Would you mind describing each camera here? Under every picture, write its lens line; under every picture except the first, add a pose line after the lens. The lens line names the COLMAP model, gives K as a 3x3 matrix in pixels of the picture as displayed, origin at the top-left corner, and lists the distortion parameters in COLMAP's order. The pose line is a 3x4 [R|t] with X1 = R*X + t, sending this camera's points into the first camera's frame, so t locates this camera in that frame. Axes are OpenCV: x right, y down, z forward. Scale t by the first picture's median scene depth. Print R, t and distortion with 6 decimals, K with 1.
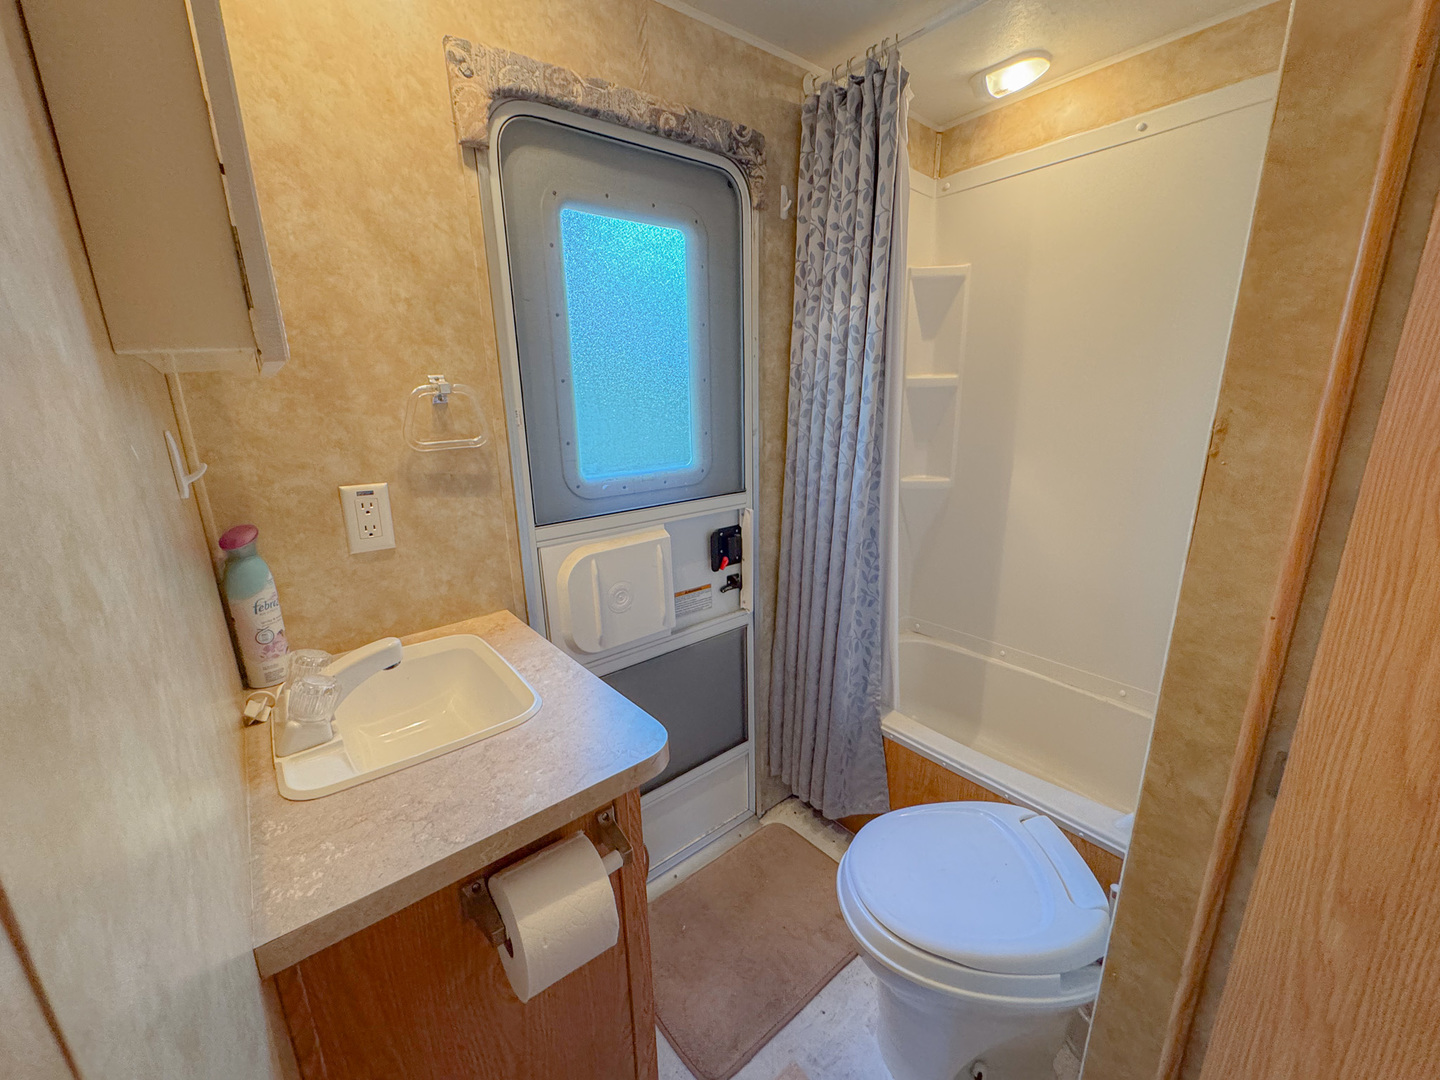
lens RADIAL K [[581.0, 0, 732.2], [0, 581.0, 538.6], [0, 0, 1]] dist [-0.001771, 0.000170]
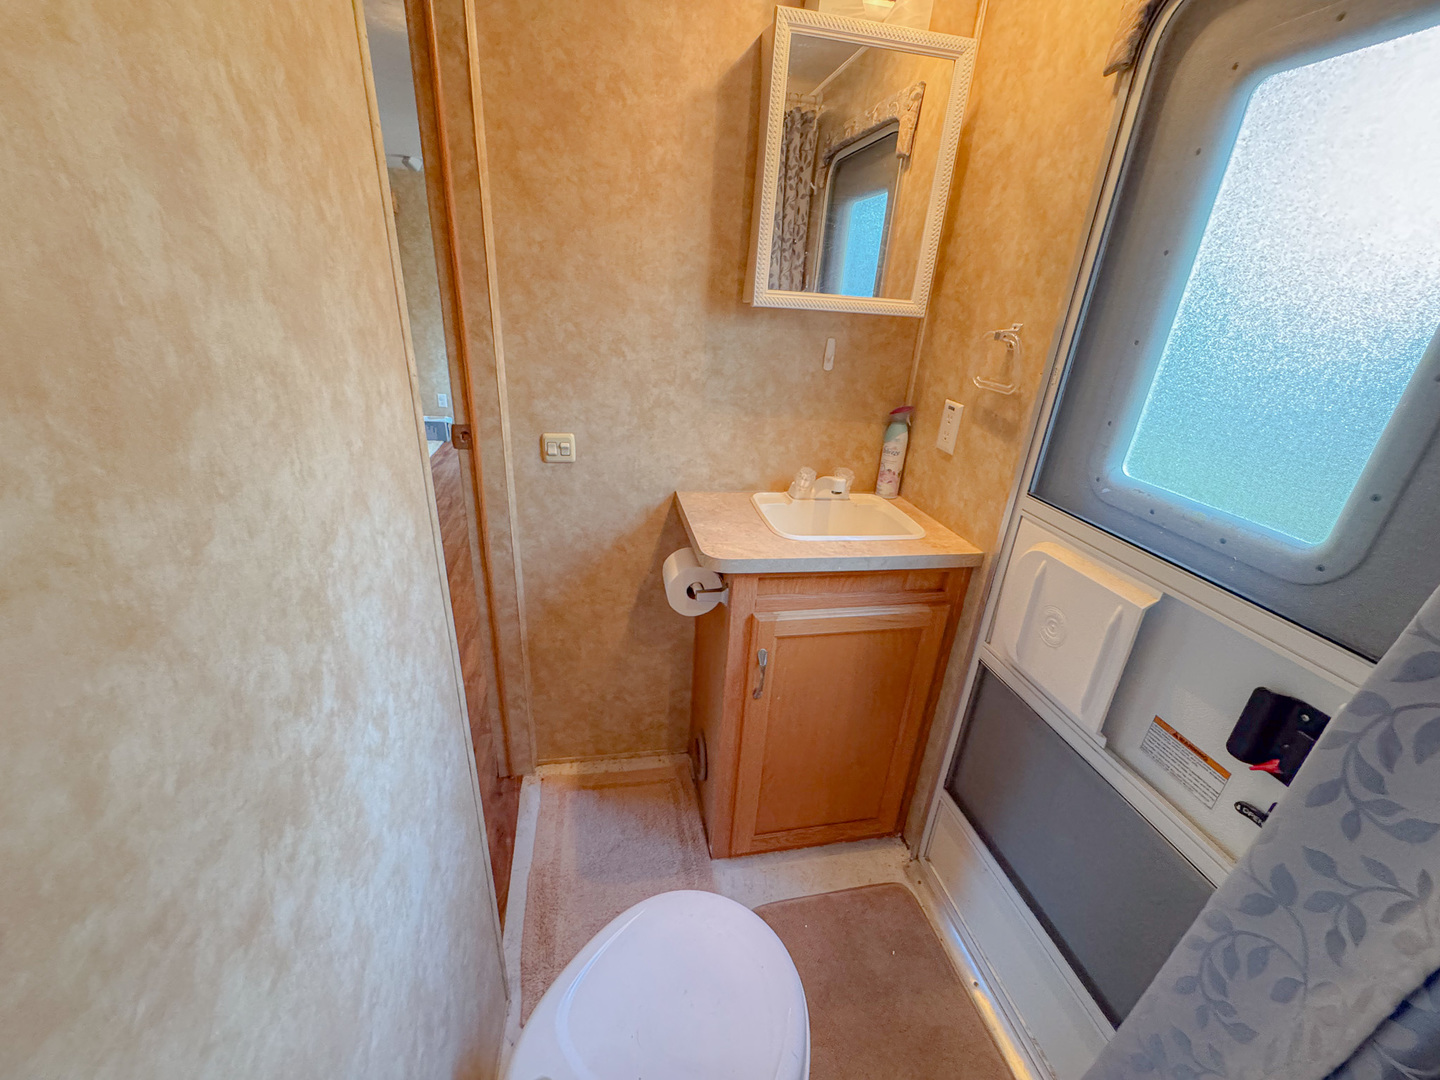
lens RADIAL K [[581.0, 0, 720.0], [0, 581.0, 540.2], [0, 0, 1]] dist [-0.001771, 0.000170]
pose [[-0.483562, 0.340210, -0.806489, 0.849403], [-0.267892, 0.819640, 0.506383, -0.373009], [0.833308, 0.460919, -0.305207, 1.117048]]
